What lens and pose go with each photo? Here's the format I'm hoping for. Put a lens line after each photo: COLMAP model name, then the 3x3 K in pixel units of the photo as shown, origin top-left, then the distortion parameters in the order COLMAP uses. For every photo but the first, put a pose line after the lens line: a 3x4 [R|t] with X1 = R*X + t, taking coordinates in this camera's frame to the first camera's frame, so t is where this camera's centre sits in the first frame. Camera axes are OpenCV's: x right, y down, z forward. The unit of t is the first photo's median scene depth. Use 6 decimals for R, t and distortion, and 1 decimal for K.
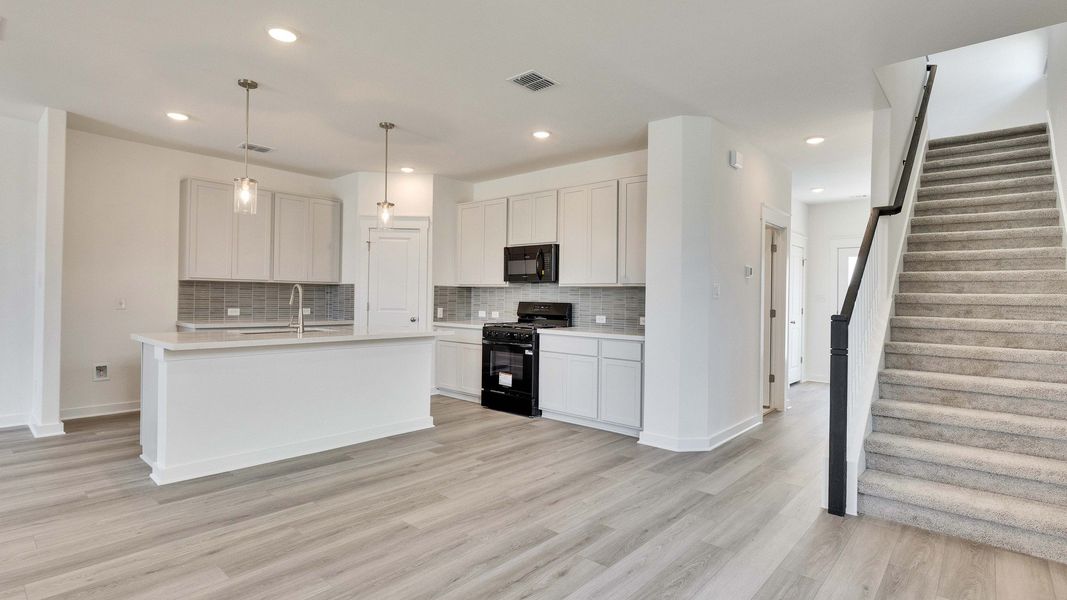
lens RADIAL K [[515.7, 0, 537.4], [0, 515.7, 295.5], [0, 0, 1]] dist [-0.002417, -0.000092]
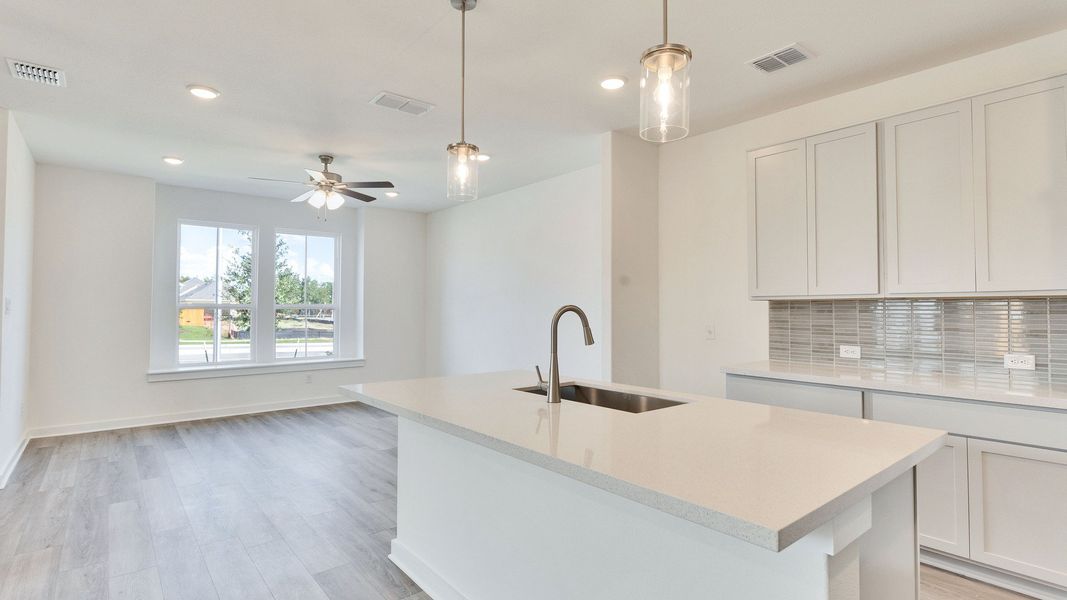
lens RADIAL K [[515.7, 0, 538.1], [0, 515.7, 294.9], [0, 0, 1]] dist [-0.002417, -0.000092]
pose [[-0.153962, -0.044938, -0.987054, 0.036079], [0.002086, 0.998948, -0.045805, -0.006773], [0.988075, -0.009111, -0.153706, 0.839330]]
